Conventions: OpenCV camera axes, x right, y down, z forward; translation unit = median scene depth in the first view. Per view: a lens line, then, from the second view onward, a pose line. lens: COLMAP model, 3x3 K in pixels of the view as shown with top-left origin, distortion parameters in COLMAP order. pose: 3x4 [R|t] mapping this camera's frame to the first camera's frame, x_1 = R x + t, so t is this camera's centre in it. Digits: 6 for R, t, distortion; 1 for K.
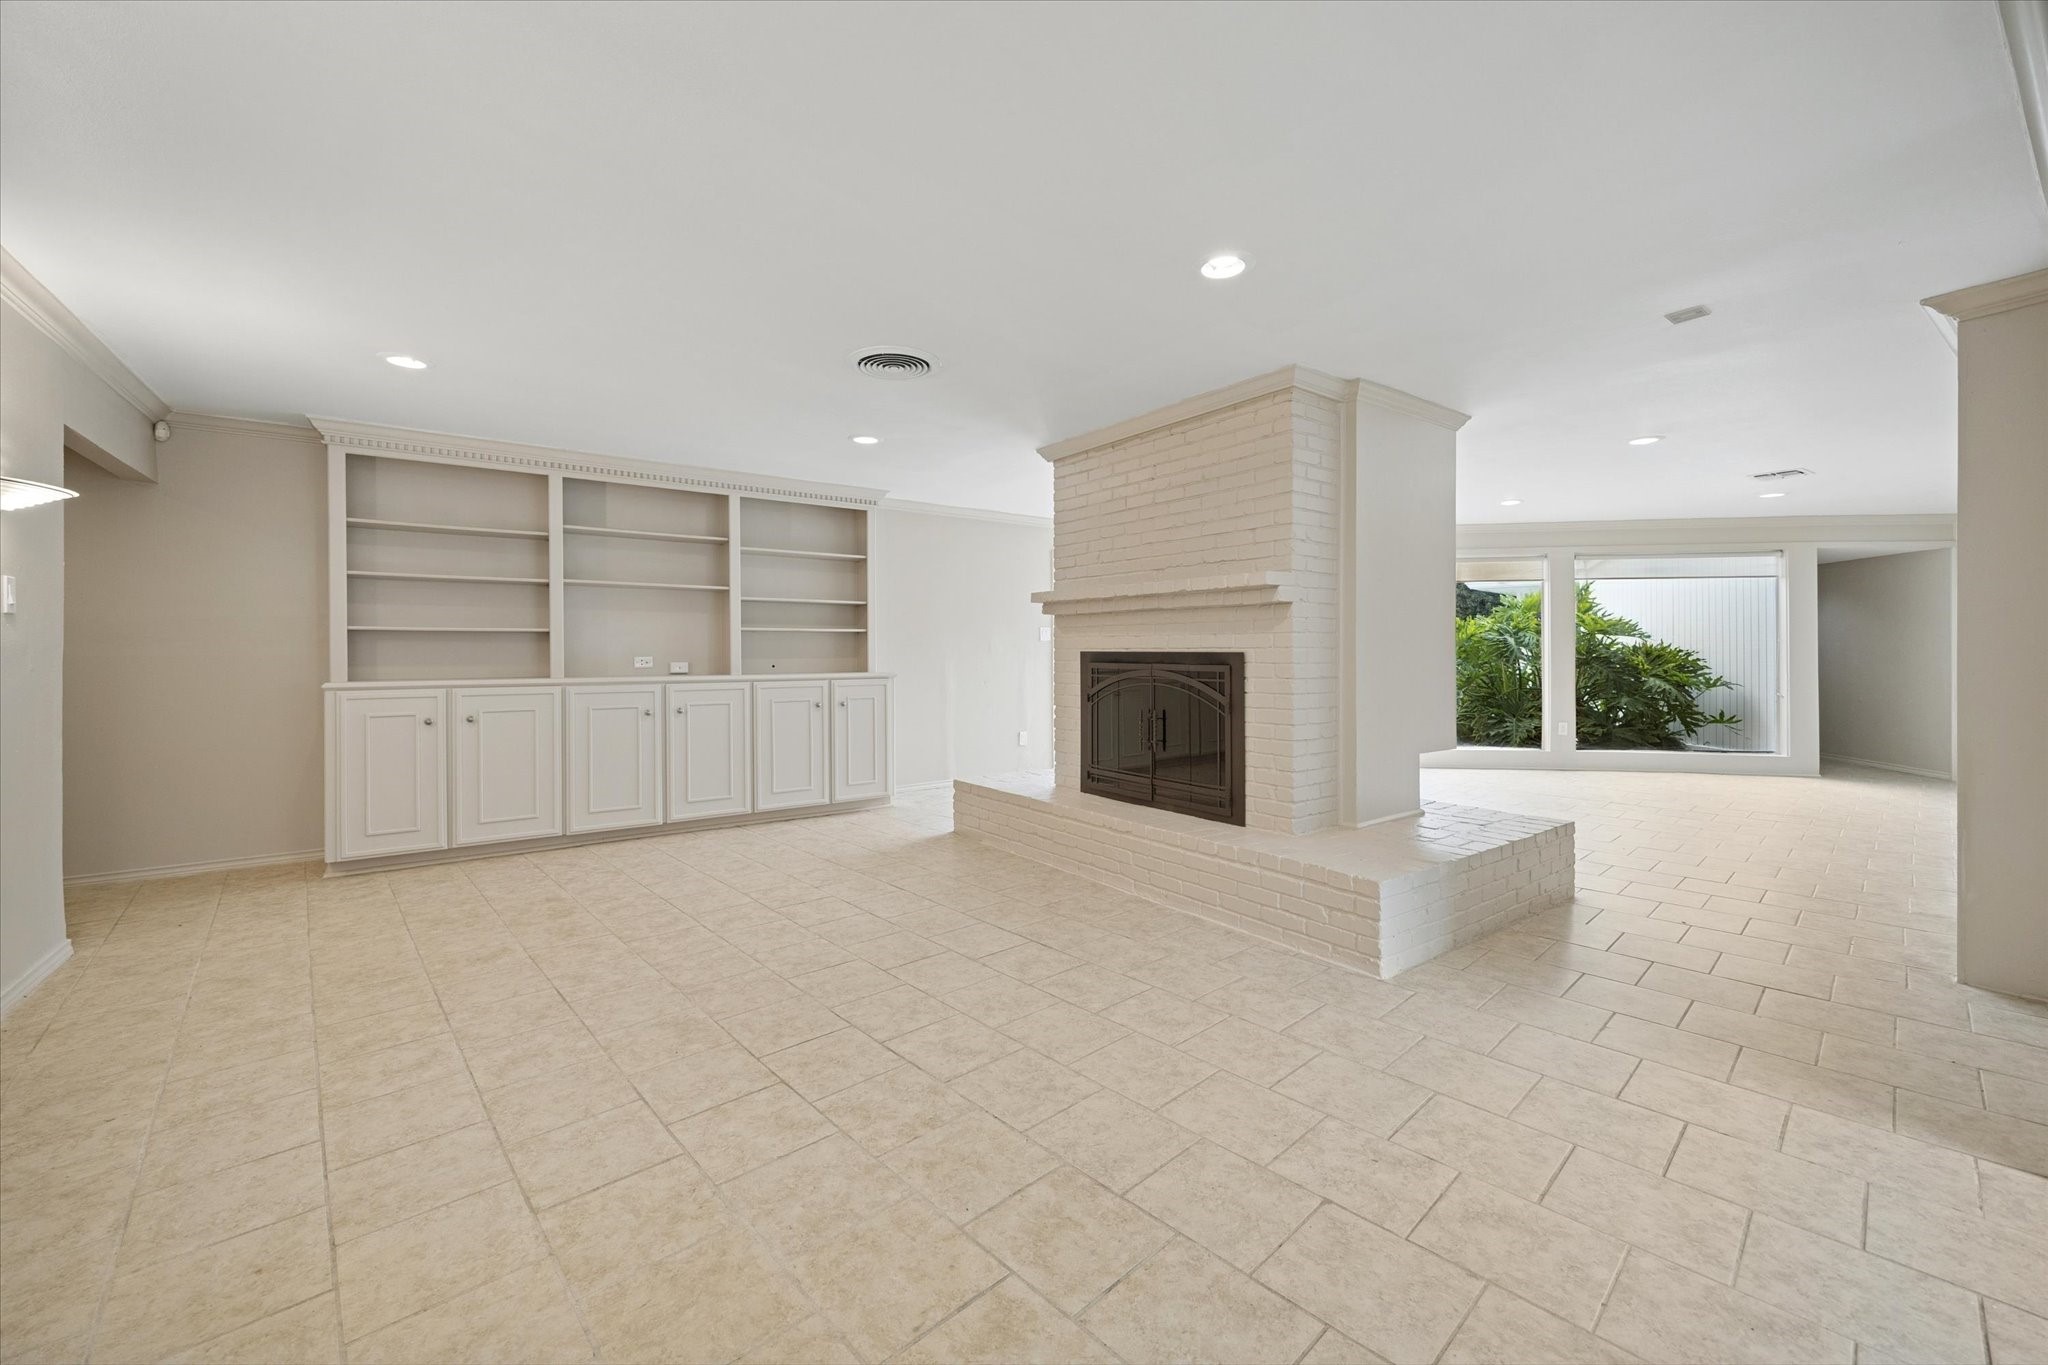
lens RADIAL K [[818.4, 0, 1011.0], [0, 818.4, 656.3], [0, 0, 1]] dist [0.000034, 0.000105]
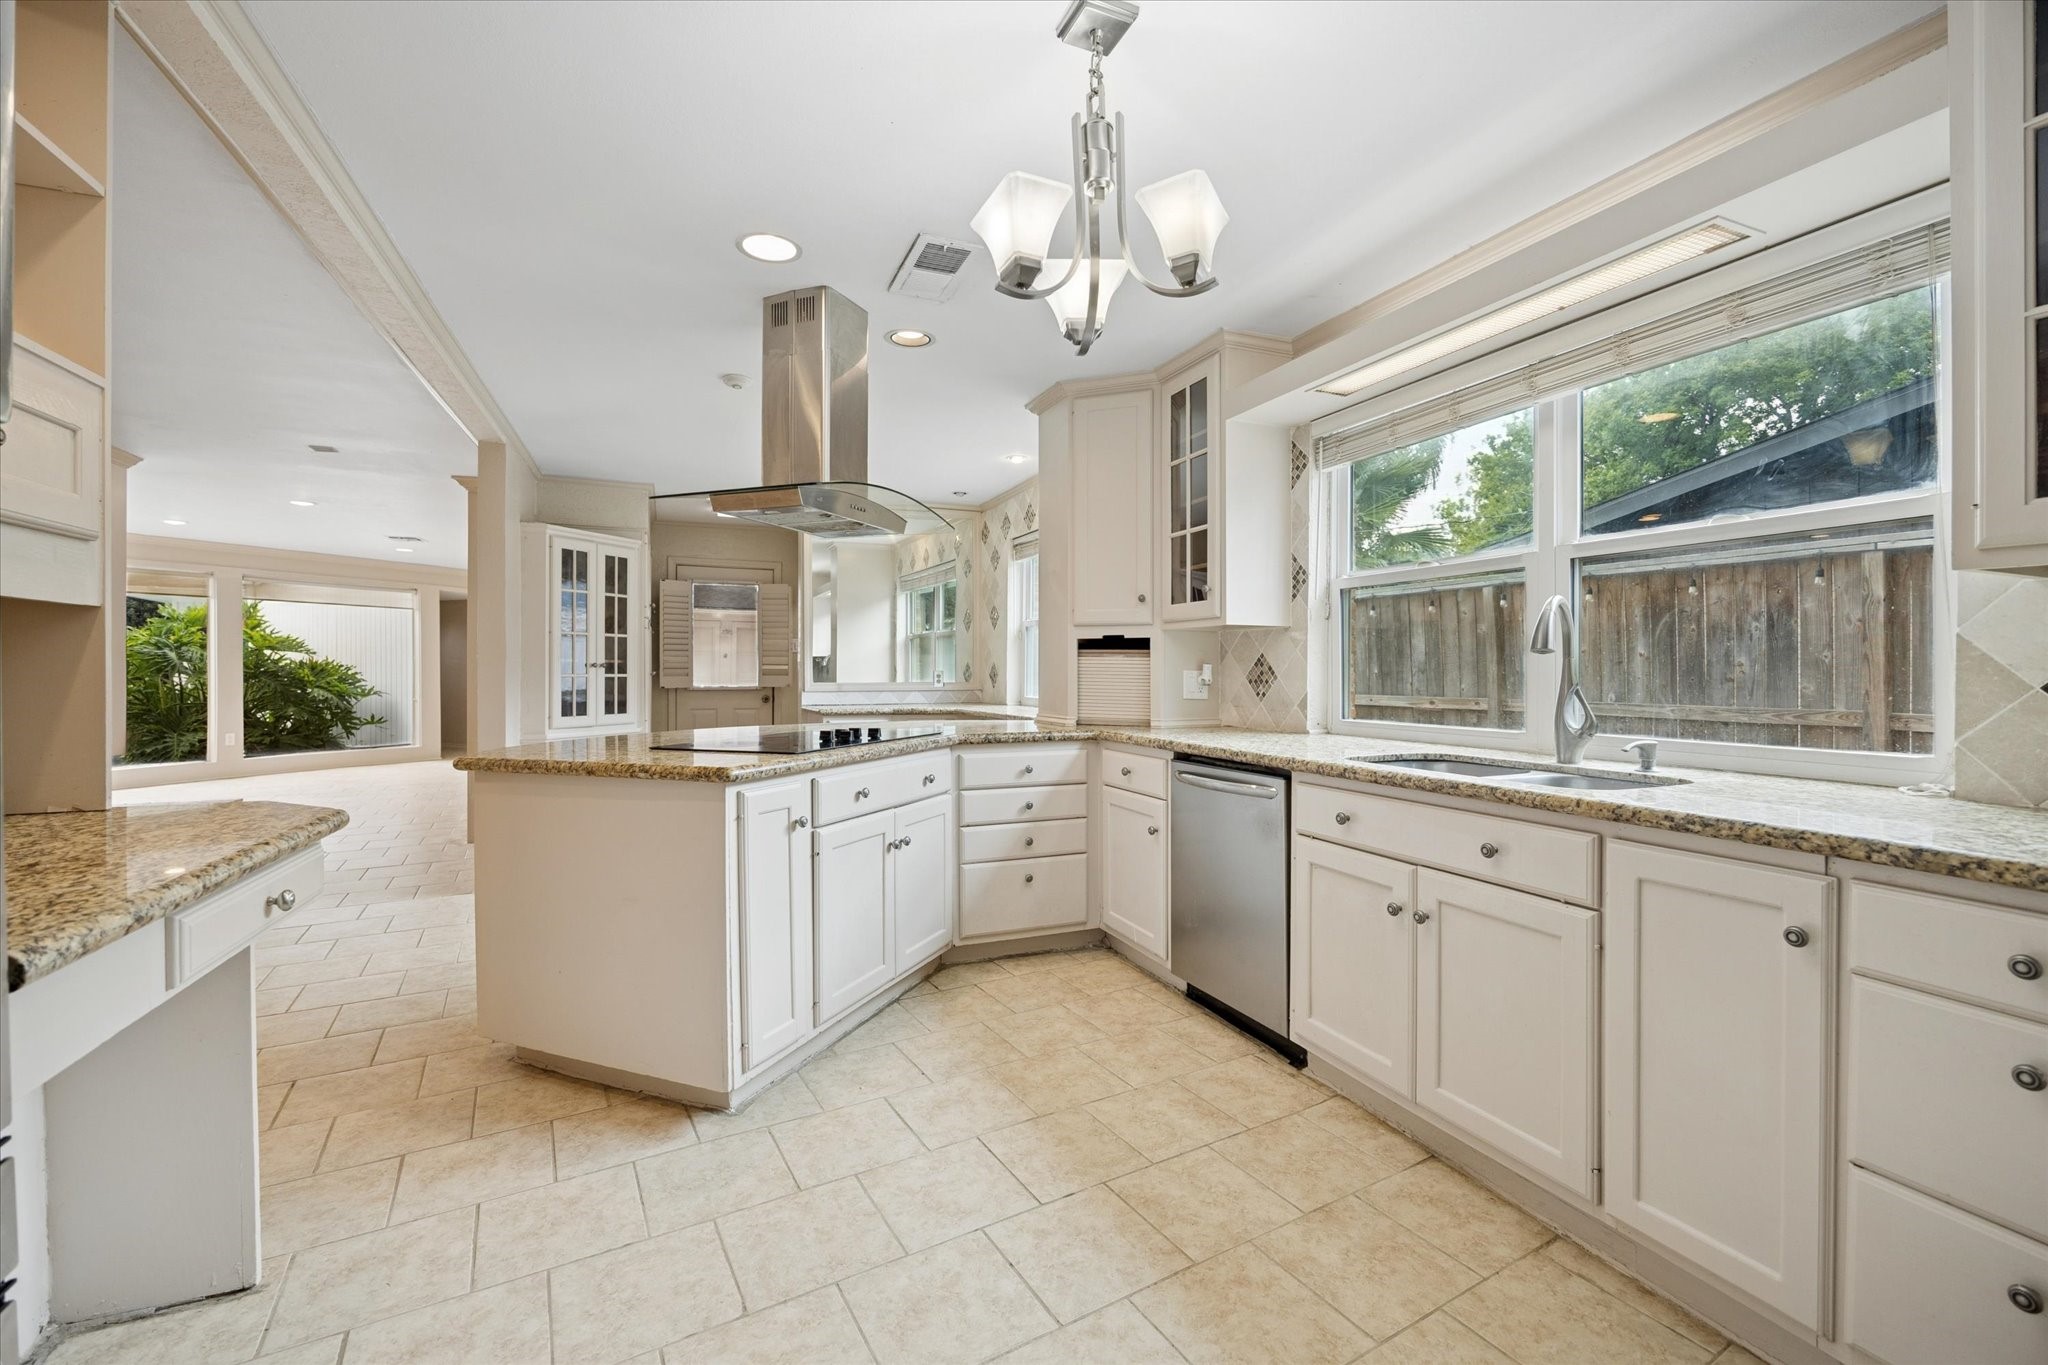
lens RADIAL K [[859.8, 0, 1024.6], [0, 859.8, 667.9], [0, 0, 1]] dist [-0.009679, -0.000363]
pose [[0.222694, 0.002377, 0.974885, -0.206135], [0.000985, 0.999996, -0.002663, 0.000774], [-0.974888, 0.001553, 0.222691, -0.297494]]
